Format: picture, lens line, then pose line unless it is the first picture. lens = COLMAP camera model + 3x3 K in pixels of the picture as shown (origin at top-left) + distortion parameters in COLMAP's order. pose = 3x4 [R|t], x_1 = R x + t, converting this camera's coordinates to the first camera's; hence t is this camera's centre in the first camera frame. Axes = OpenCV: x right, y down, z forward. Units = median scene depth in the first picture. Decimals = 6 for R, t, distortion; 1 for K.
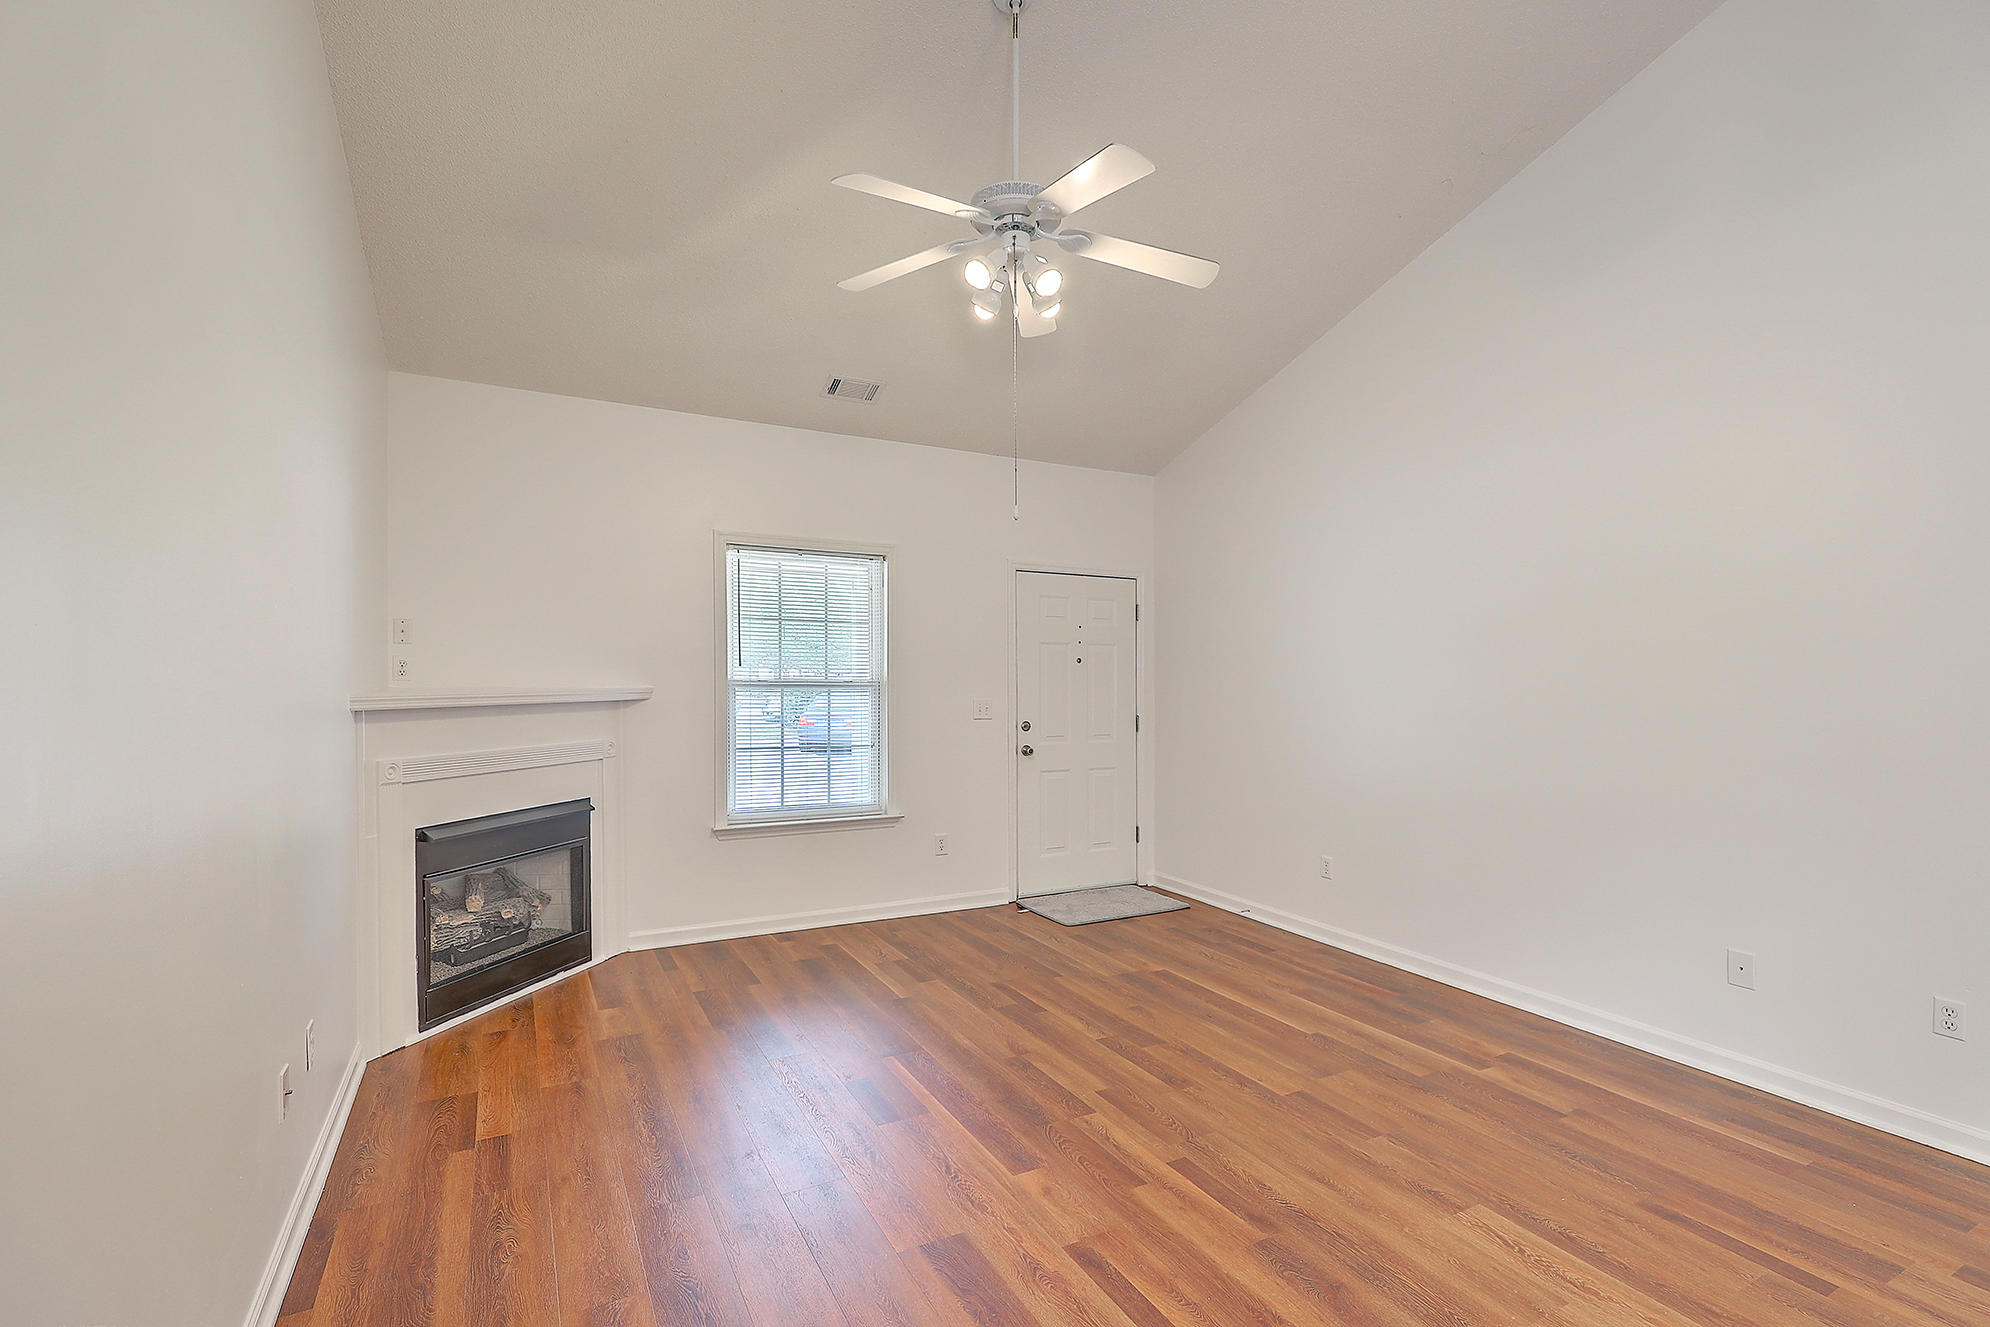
lens RADIAL K [[903.7, 0, 997.4], [0, 903.7, 677.9], [0, 0, 1]] dist [-0.003482, -0.001179]
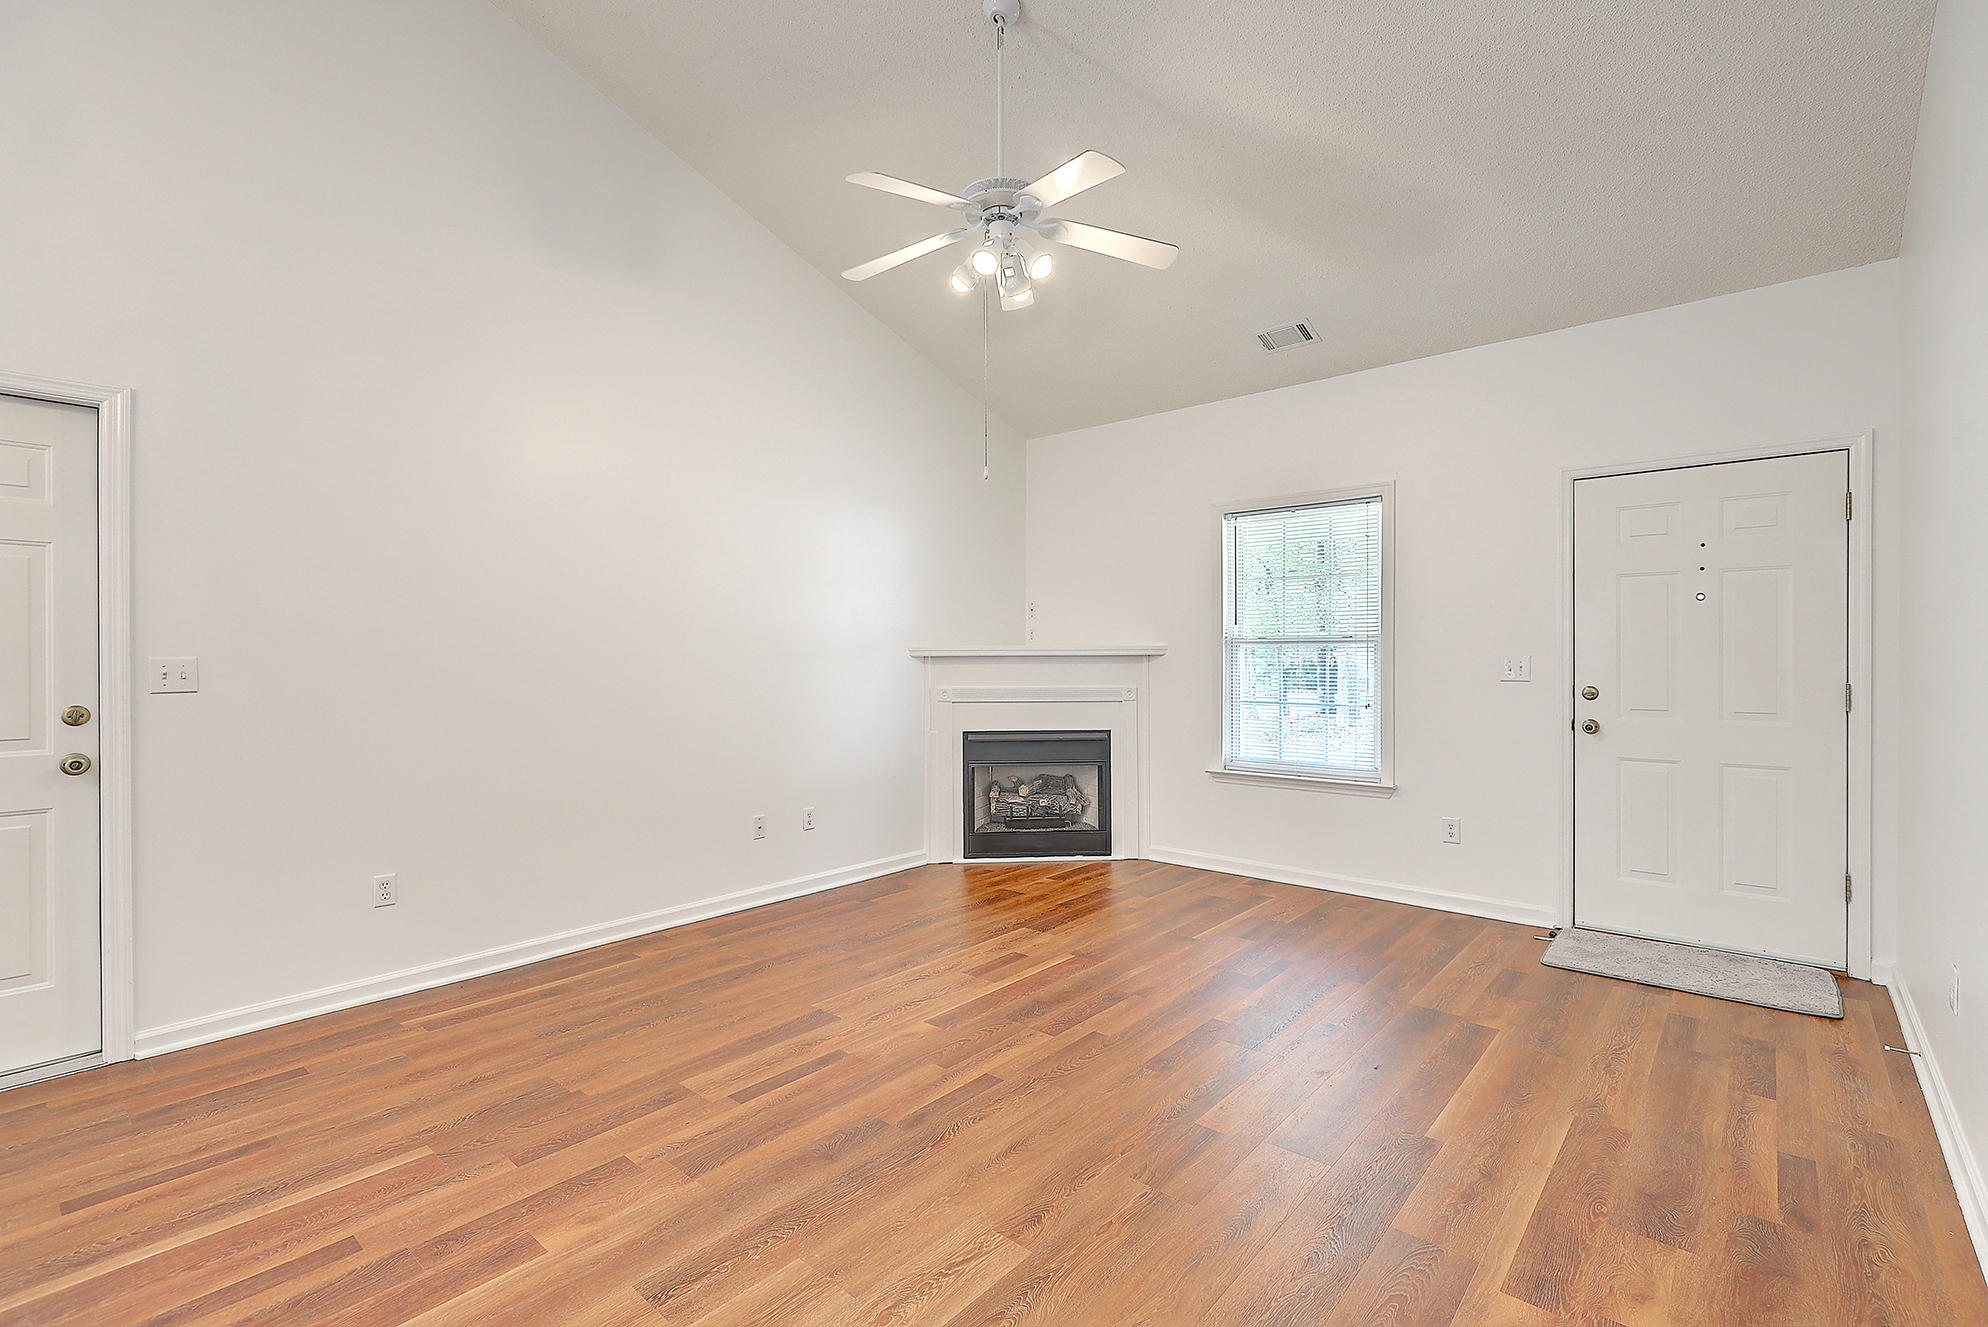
lens RADIAL K [[902.8, 0, 987.4], [0, 902.8, 664.7], [0, 0, 1]] dist [-0.003482, -0.001179]
pose [[0.344760, -0.001566, -0.938690, 0.644771], [0.001300, 0.999998, -0.001191, 0.036791], [0.938690, -0.000810, 0.344761, 0.354544]]
